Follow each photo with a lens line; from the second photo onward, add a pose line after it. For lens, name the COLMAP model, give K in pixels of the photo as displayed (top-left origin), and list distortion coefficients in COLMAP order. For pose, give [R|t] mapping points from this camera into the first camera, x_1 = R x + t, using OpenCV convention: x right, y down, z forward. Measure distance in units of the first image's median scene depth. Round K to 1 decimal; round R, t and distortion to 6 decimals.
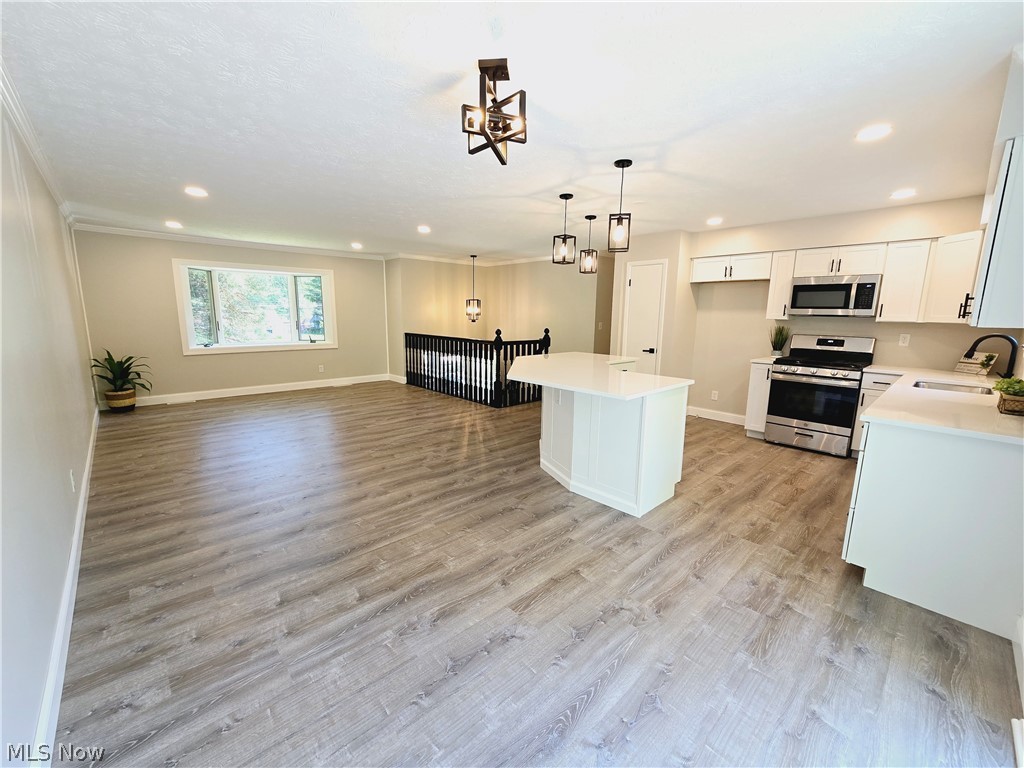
lens RADIAL K [[422.0, 0, 511.4], [0, 422.0, 386.7], [0, 0, 1]] dist [-0.002234, 0.003207]
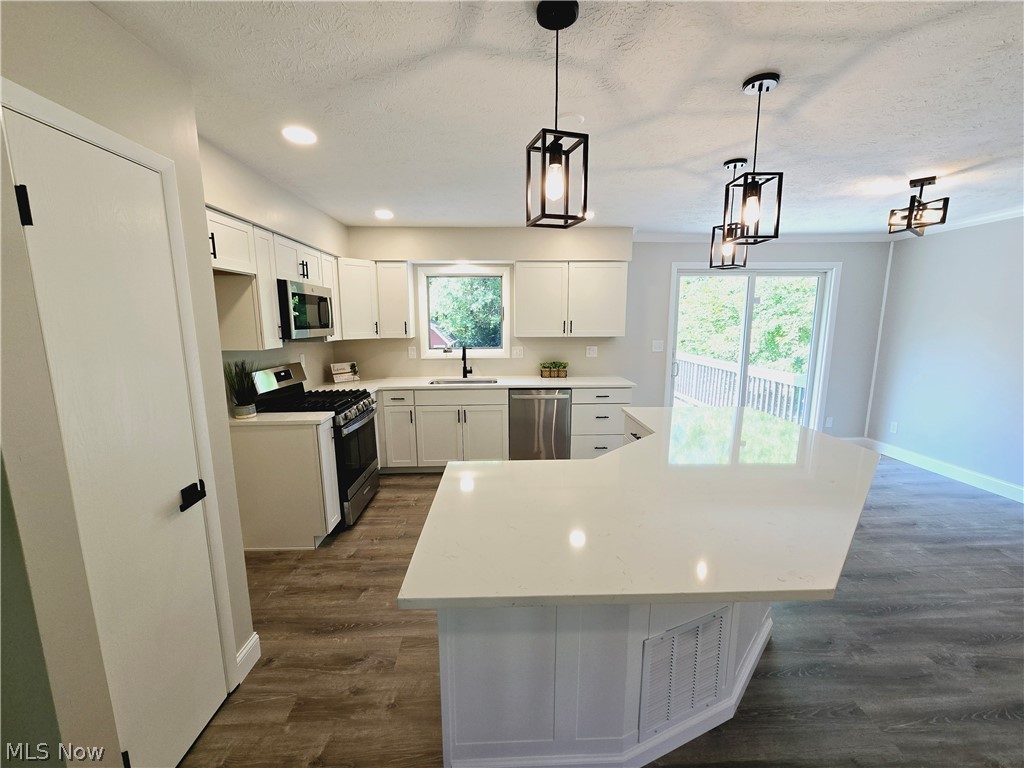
lens RADIAL K [[422.0, 0, 511.4], [0, 422.0, 386.7], [0, 0, 1]] dist [-0.002234, 0.003207]
pose [[-0.758957, -0.114789, 0.640942, 0.014340], [0.105322, 0.949735, 0.294807, -0.395874], [-0.642566, 0.291251, -0.708718, 1.956685]]
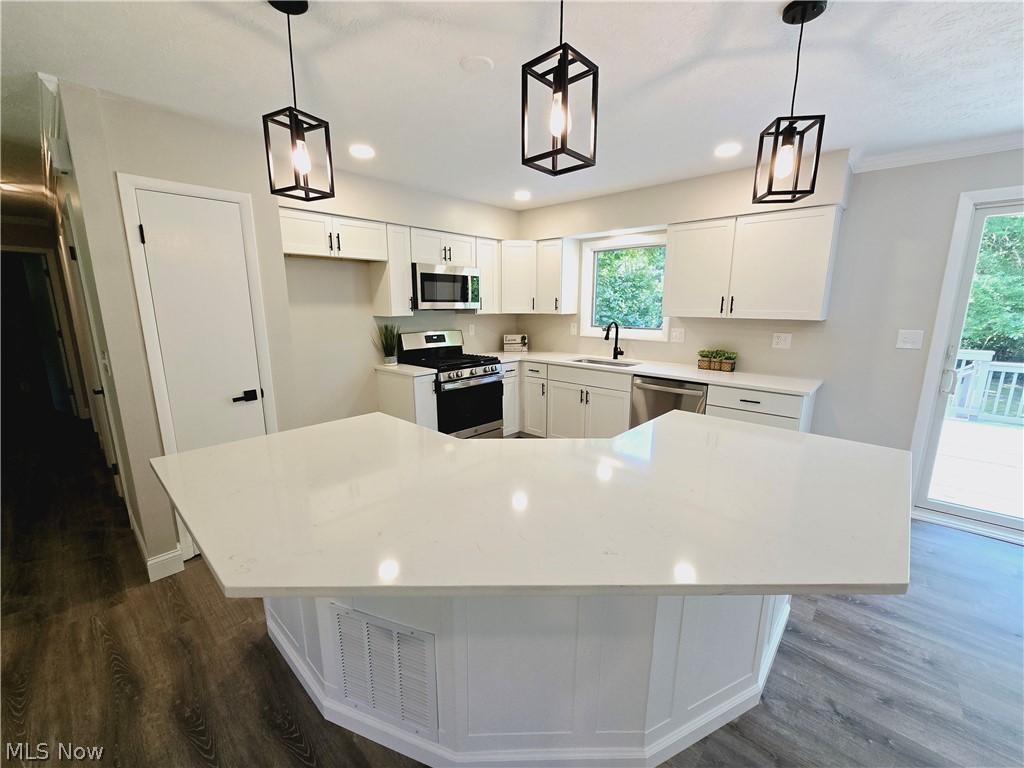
lens RADIAL K [[422.0, 0, 511.4], [0, 422.0, 386.7], [0, 0, 1]] dist [-0.002234, 0.003207]
pose [[-0.078262, -0.212457, 0.974031, -0.255946], [0.168994, 0.960061, 0.222988, -0.280316], [-0.982505, 0.182057, -0.039232, 1.386508]]
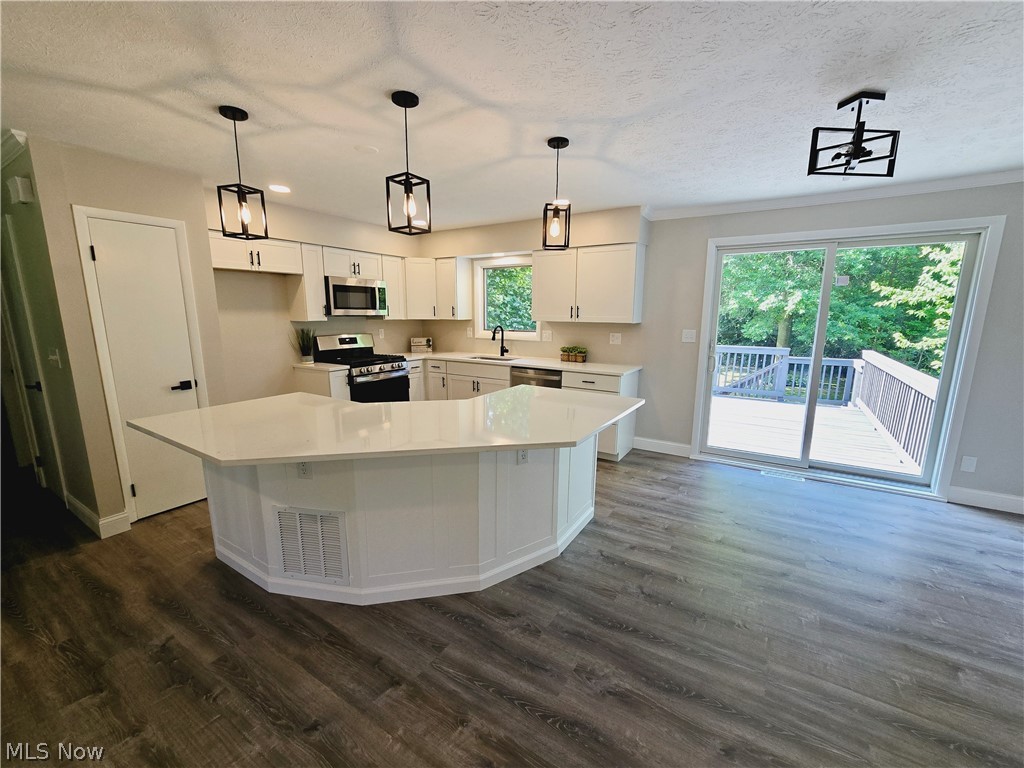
lens RADIAL K [[421.2, 0, 511.9], [0, 421.2, 388.8], [0, 0, 1]] dist [-0.000801, 0.000378]
pose [[-0.255612, -0.193366, 0.947244, -0.574436], [0.157645, 0.958343, 0.238172, -0.273411], [-0.953840, 0.210208, -0.214481, 1.335163]]
